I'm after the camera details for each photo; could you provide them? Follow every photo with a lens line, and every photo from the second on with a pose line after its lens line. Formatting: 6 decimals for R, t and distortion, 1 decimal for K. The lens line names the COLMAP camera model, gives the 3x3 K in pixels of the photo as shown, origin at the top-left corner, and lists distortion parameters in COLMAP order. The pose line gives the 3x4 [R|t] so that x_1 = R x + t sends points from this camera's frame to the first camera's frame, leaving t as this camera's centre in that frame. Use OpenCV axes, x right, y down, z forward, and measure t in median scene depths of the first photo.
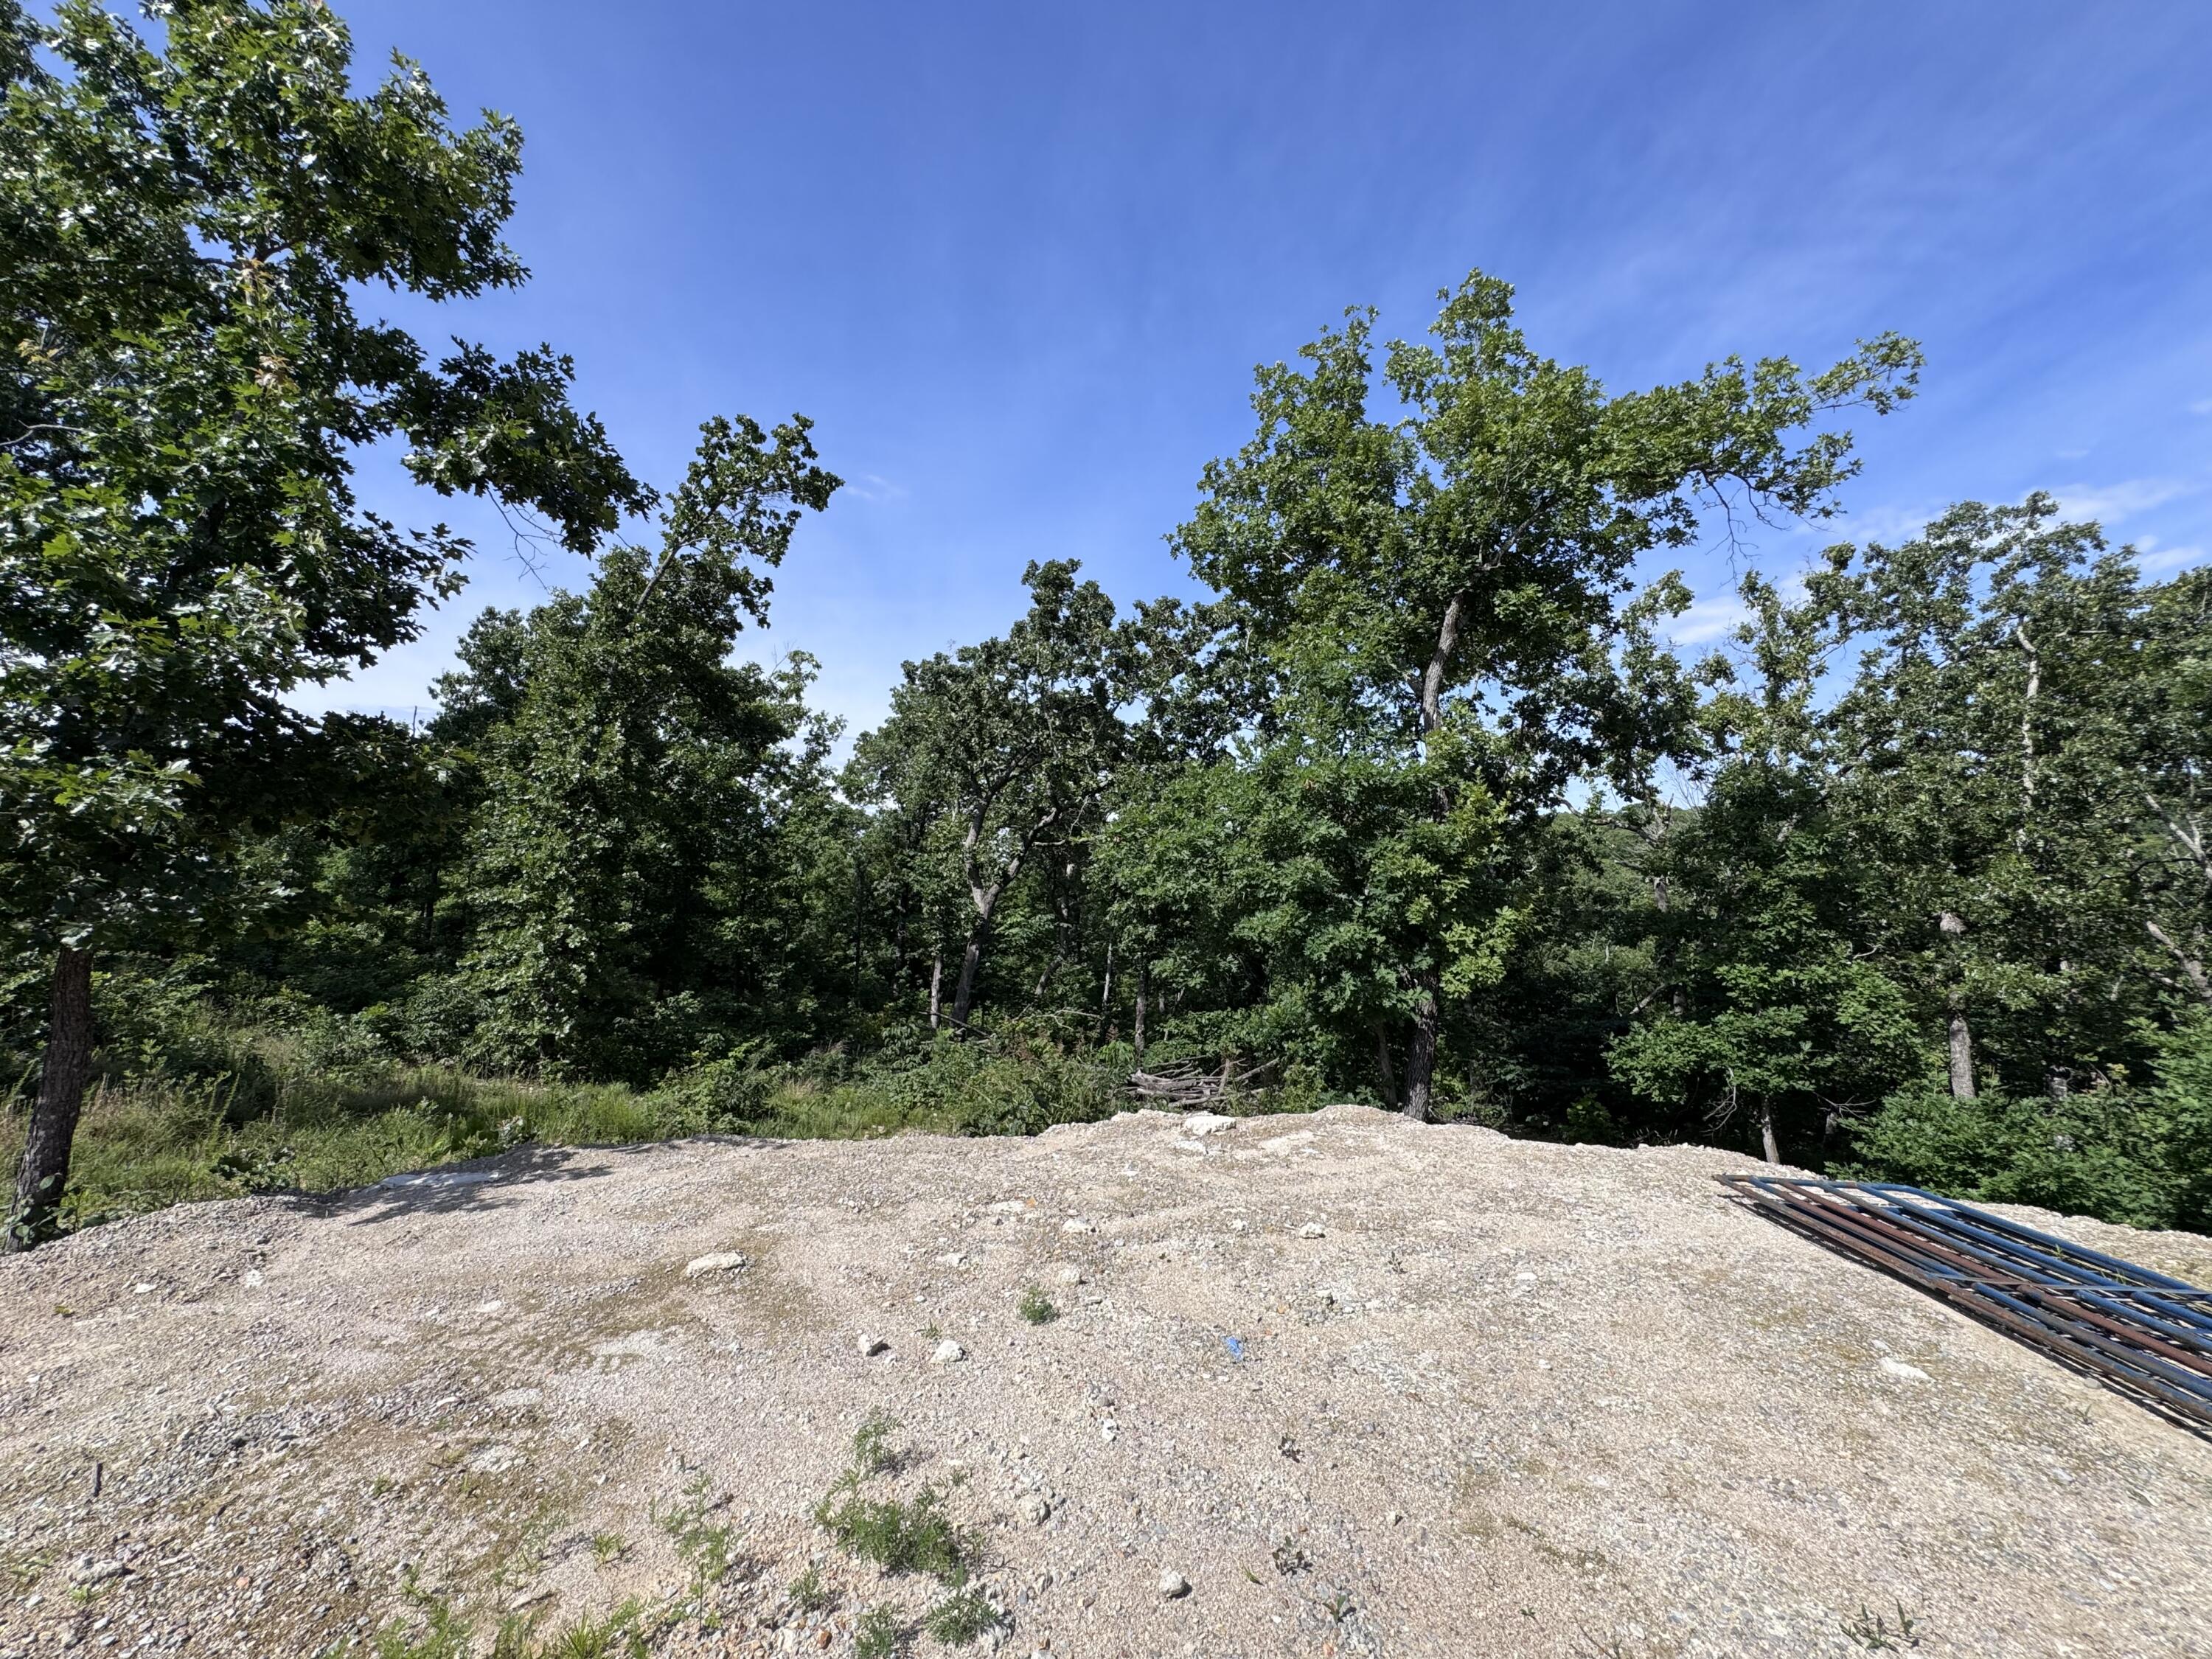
lens RADIAL K [[884.2, 0, 1104.3], [0, 884.2, 824.1], [0, 0, 1]] dist [-0.004086, 0.000193]
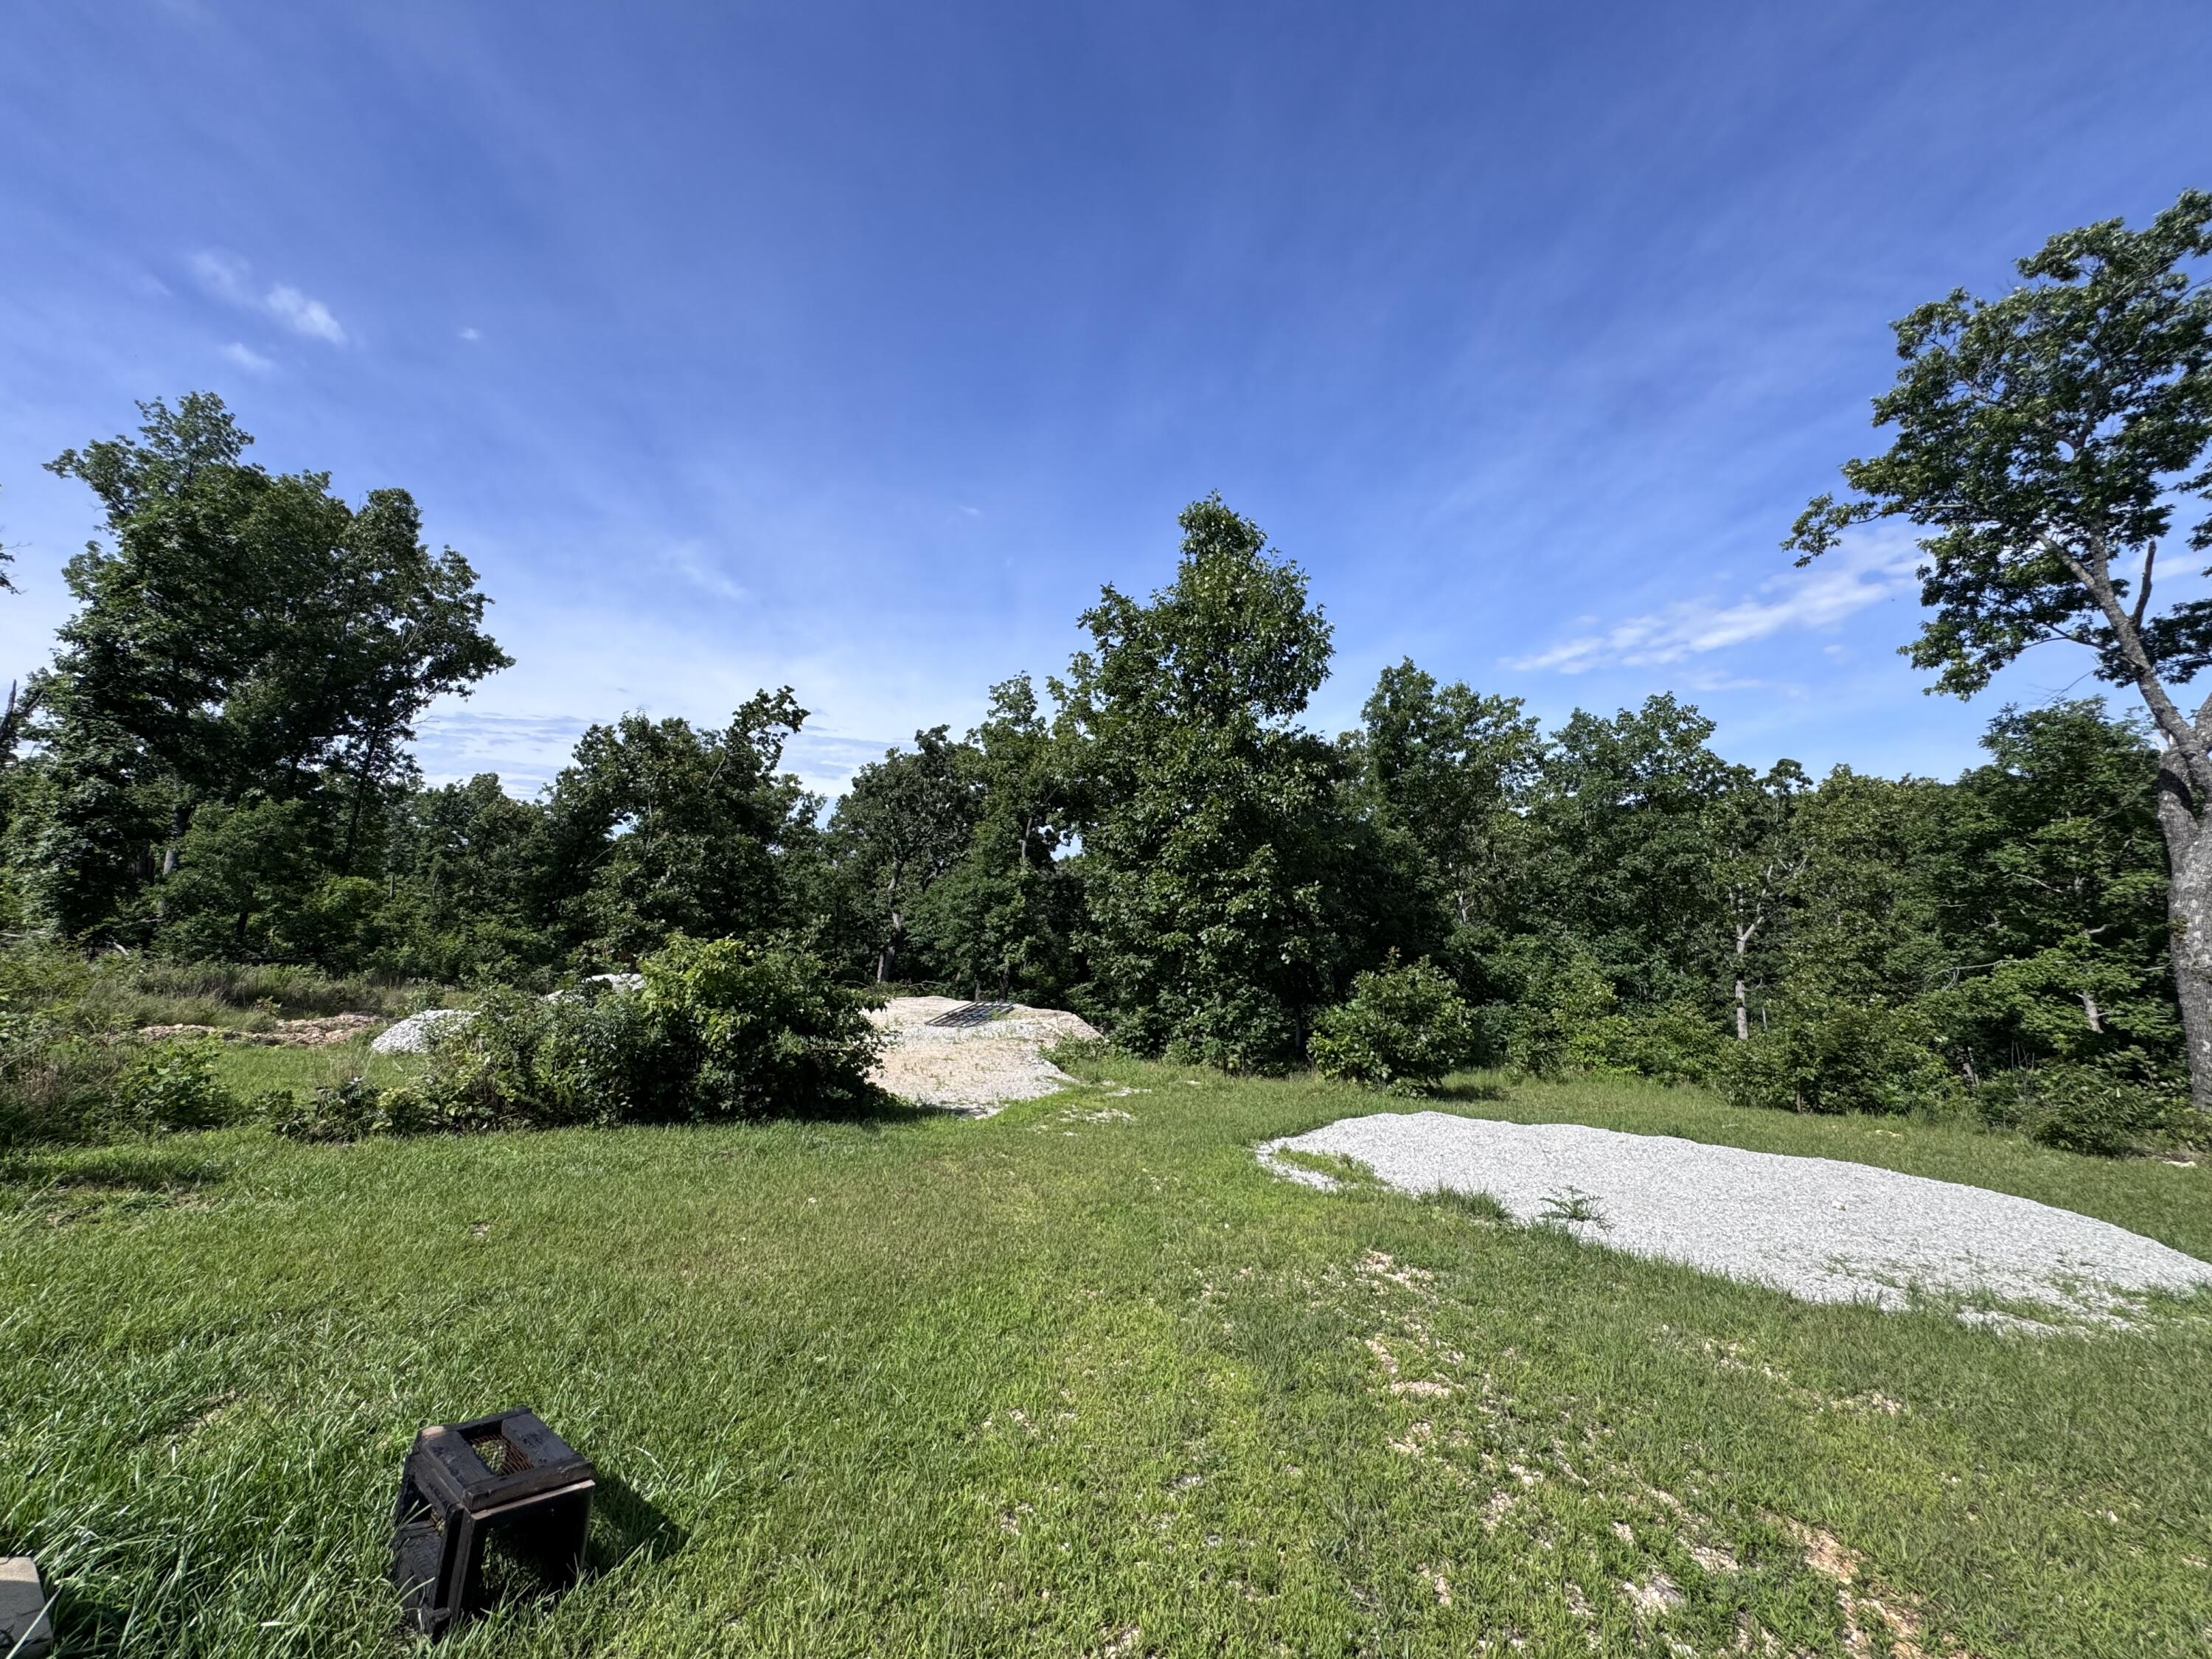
lens RADIAL K [[884.2, 0, 1105.7], [0, 884.2, 825.7], [0, 0, 1]] dist [-0.004086, 0.000193]
pose [[0.999917, -0.004754, -0.012016, 0.501339], [0.004830, 0.999968, 0.006313, -0.188963], [0.011985, -0.006370, 0.999908, -1.250032]]
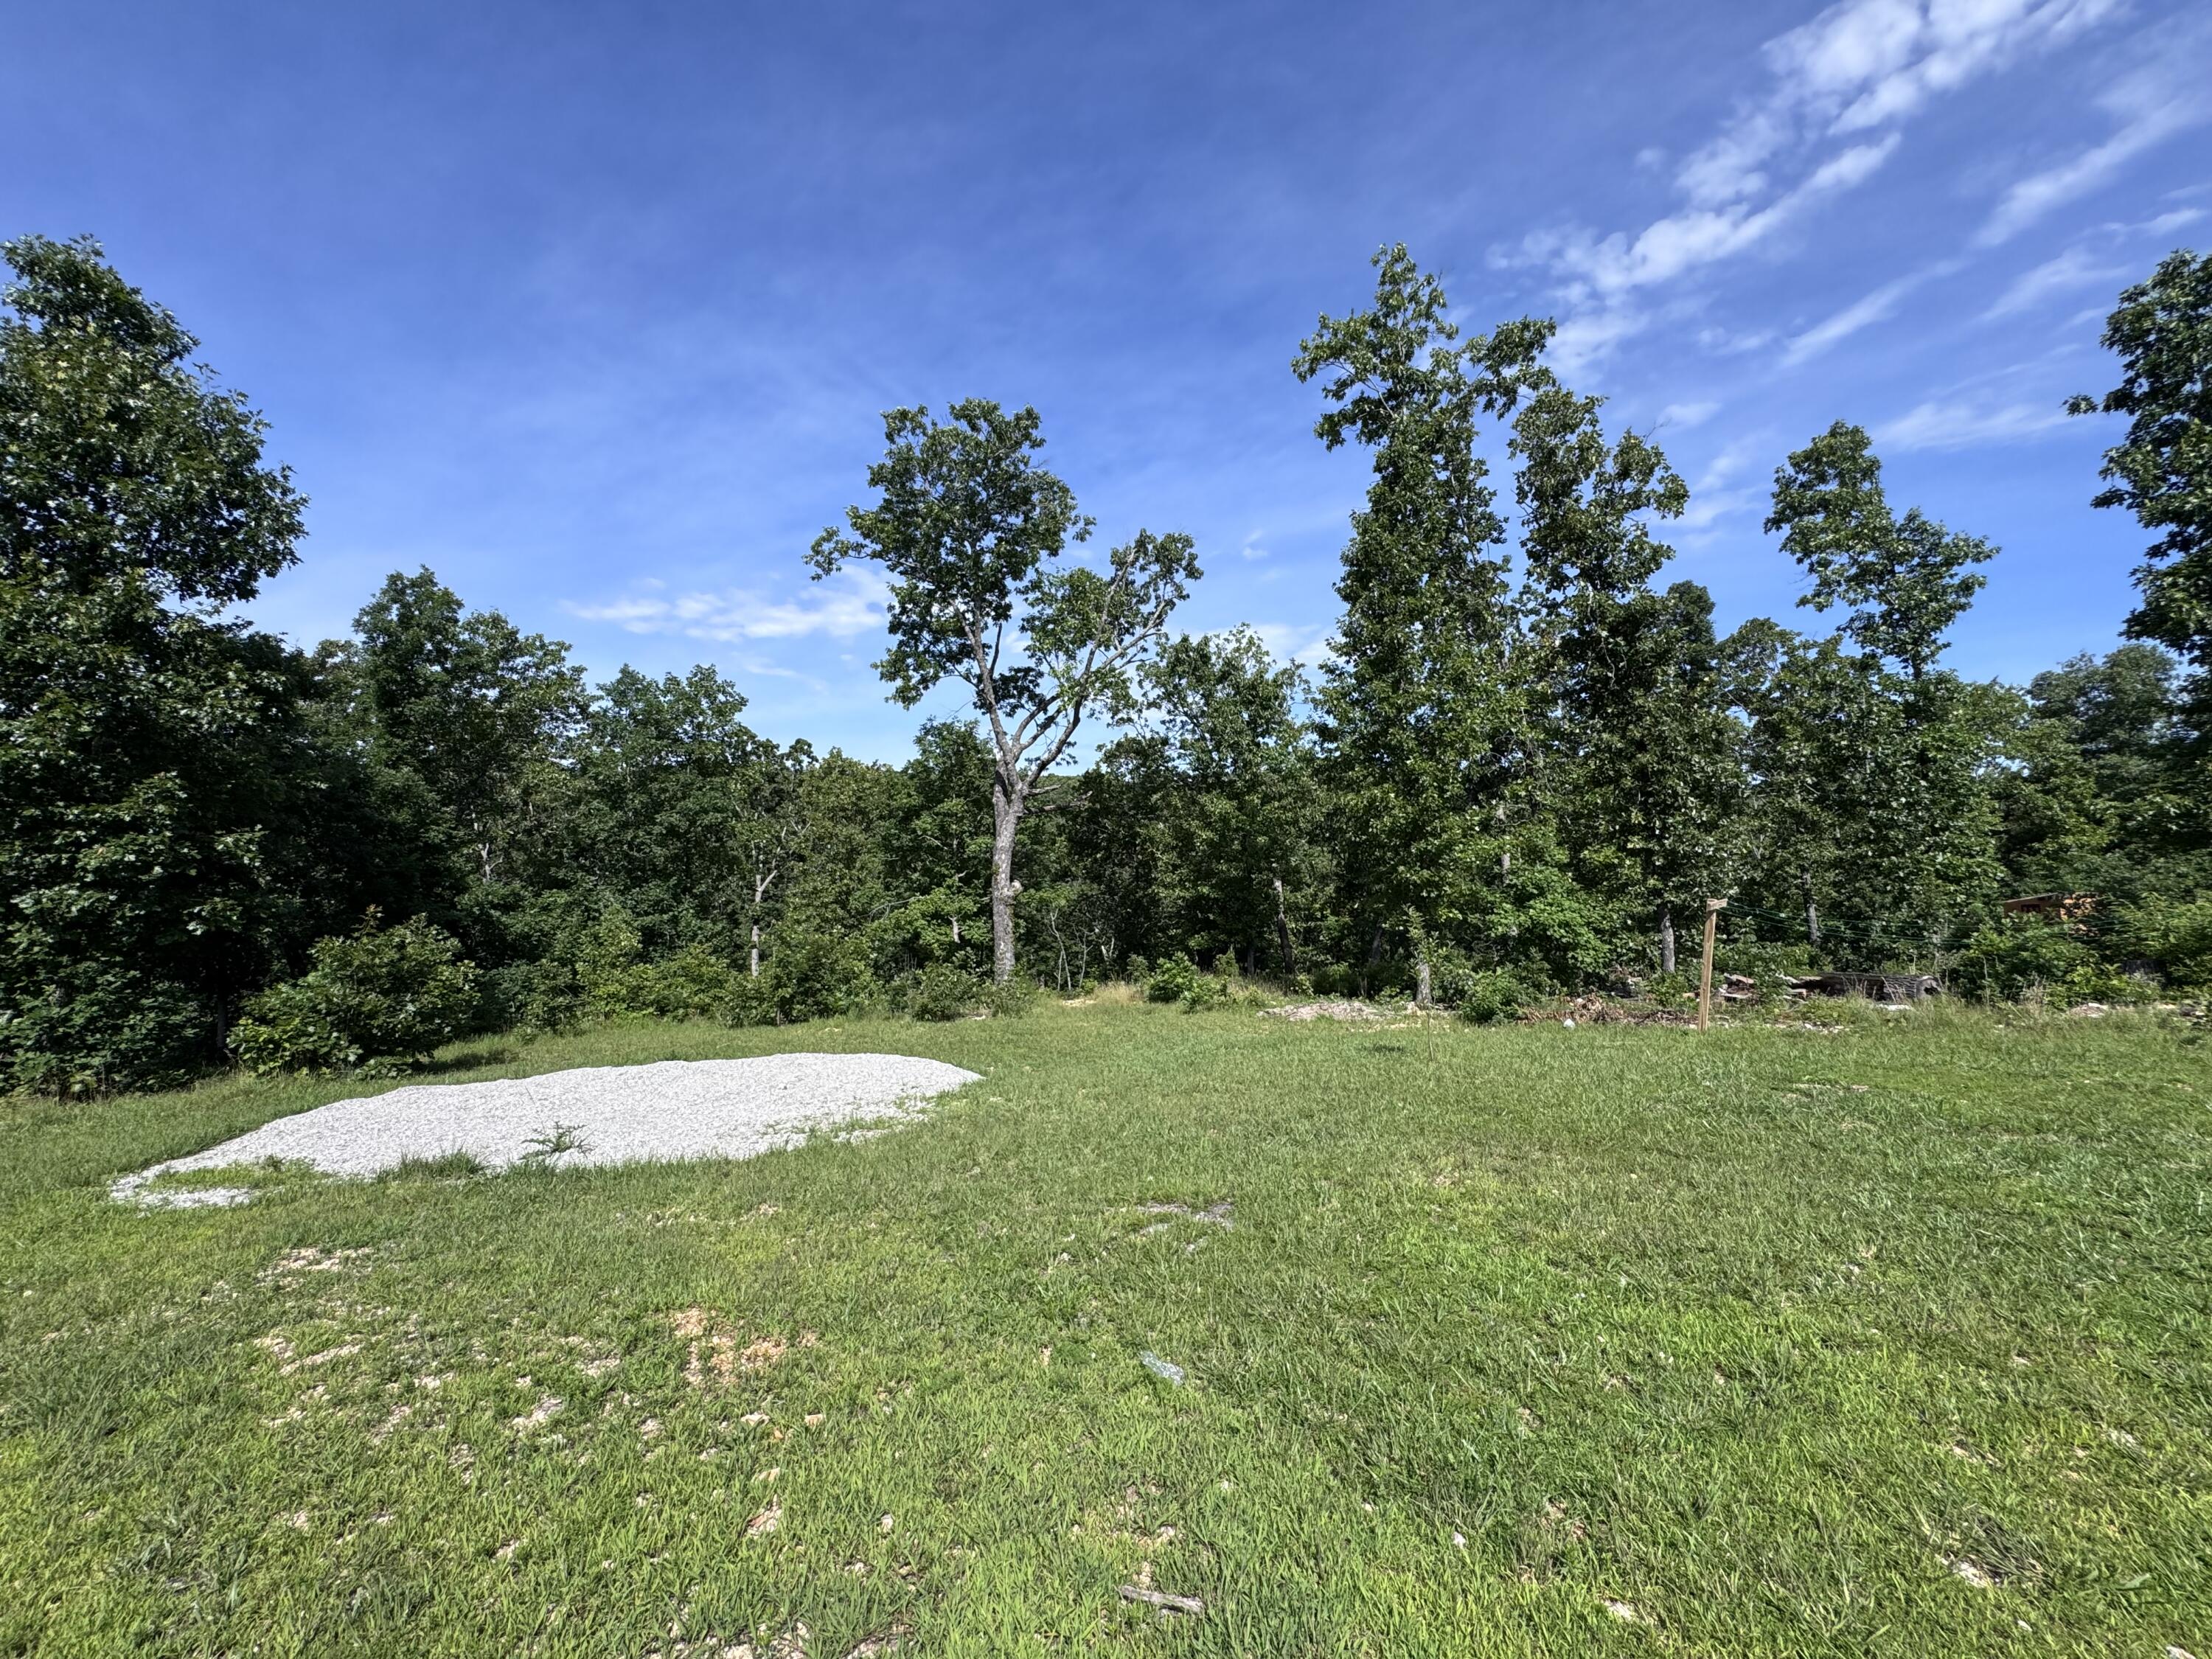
lens RADIAL K [[884.2, 0, 1106.5], [0, 884.2, 828.5], [0, 0, 1]] dist [-0.004086, 0.000193]
pose [[0.561611, 0.022923, 0.827084, 0.508612], [-0.071087, 0.997257, 0.020630, -0.184386], [-0.824342, -0.070381, 0.561700, -1.287045]]
